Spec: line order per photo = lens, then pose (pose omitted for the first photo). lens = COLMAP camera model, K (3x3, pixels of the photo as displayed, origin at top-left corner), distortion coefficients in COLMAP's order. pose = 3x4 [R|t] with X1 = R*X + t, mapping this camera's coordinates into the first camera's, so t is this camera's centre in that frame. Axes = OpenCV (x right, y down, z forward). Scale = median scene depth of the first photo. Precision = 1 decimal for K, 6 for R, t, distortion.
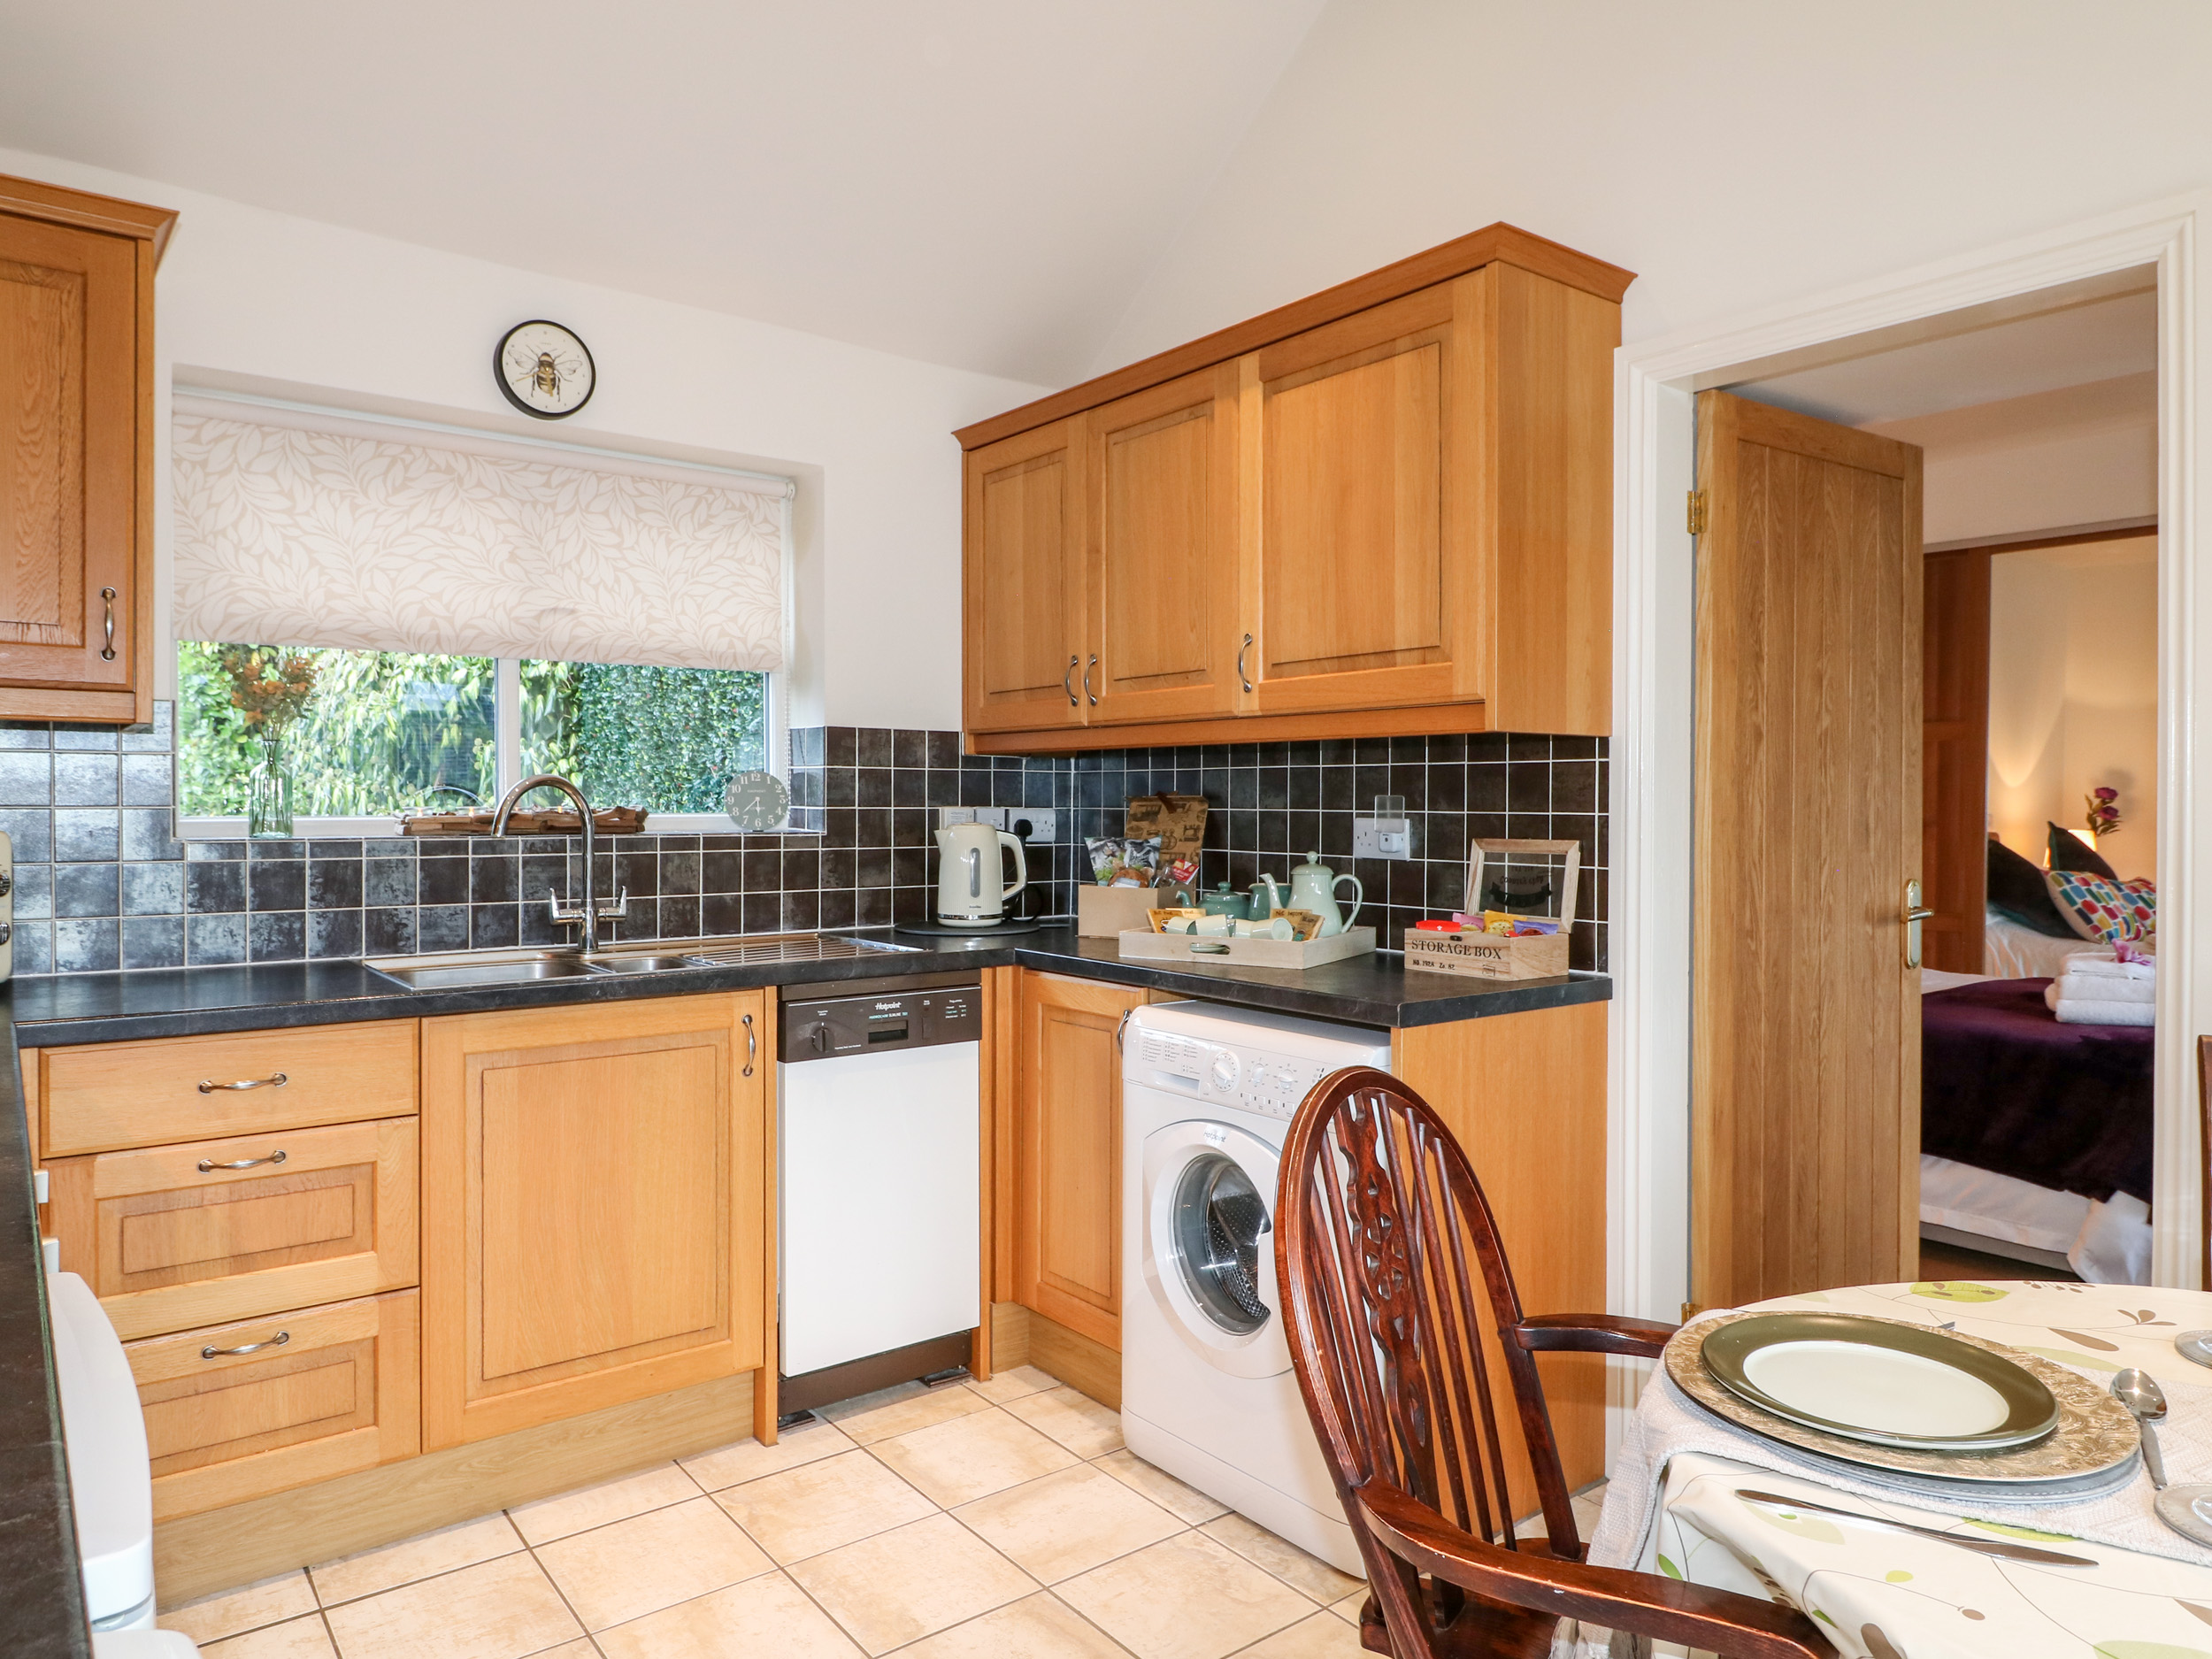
lens RADIAL K [[1425.2, 0, 1103.1], [0, 1425.2, 815.4], [0, 0, 1]] dist [0.000471, -0.004434]
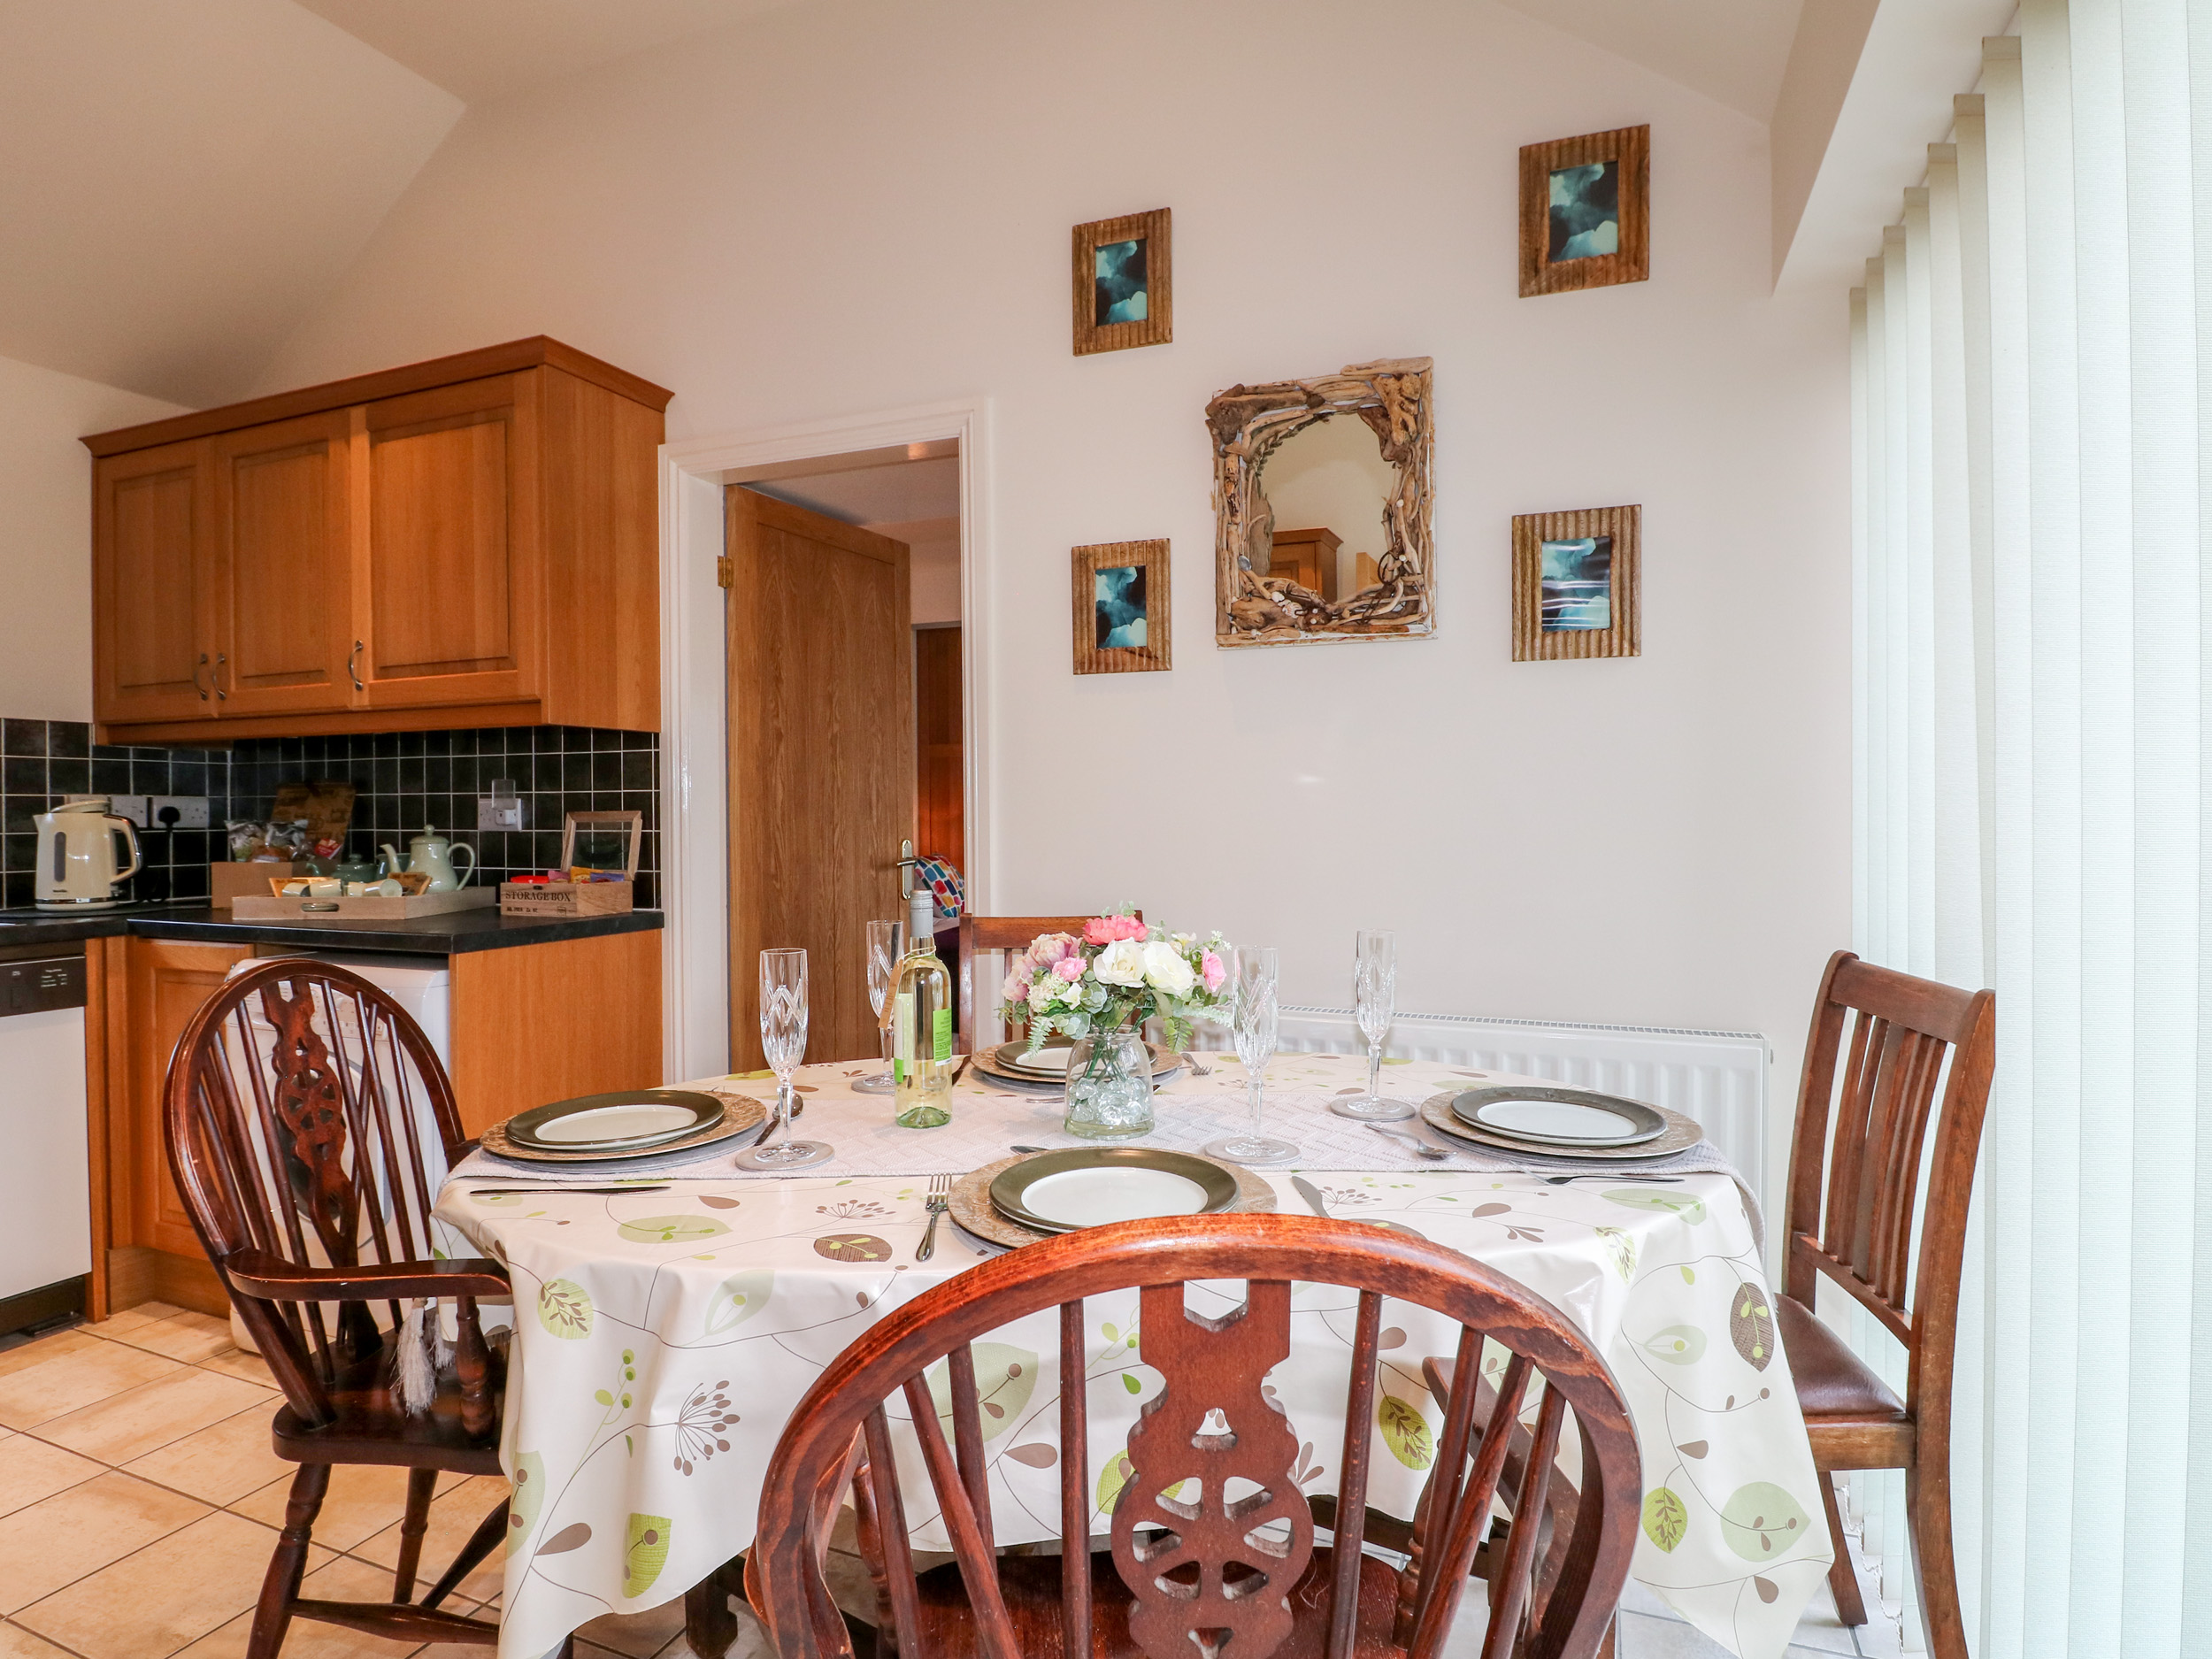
lens RADIAL K [[1173.9, 0, 1106.1], [0, 1173.9, 818.9], [0, 0, 1]] dist [-0.000751, -0.014166]
pose [[0.862365, -0.011252, 0.506161, 0.141563], [0.013964, 0.999901, -0.001564, 0.030376], [-0.506094, 0.008417, 0.862437, -0.151827]]
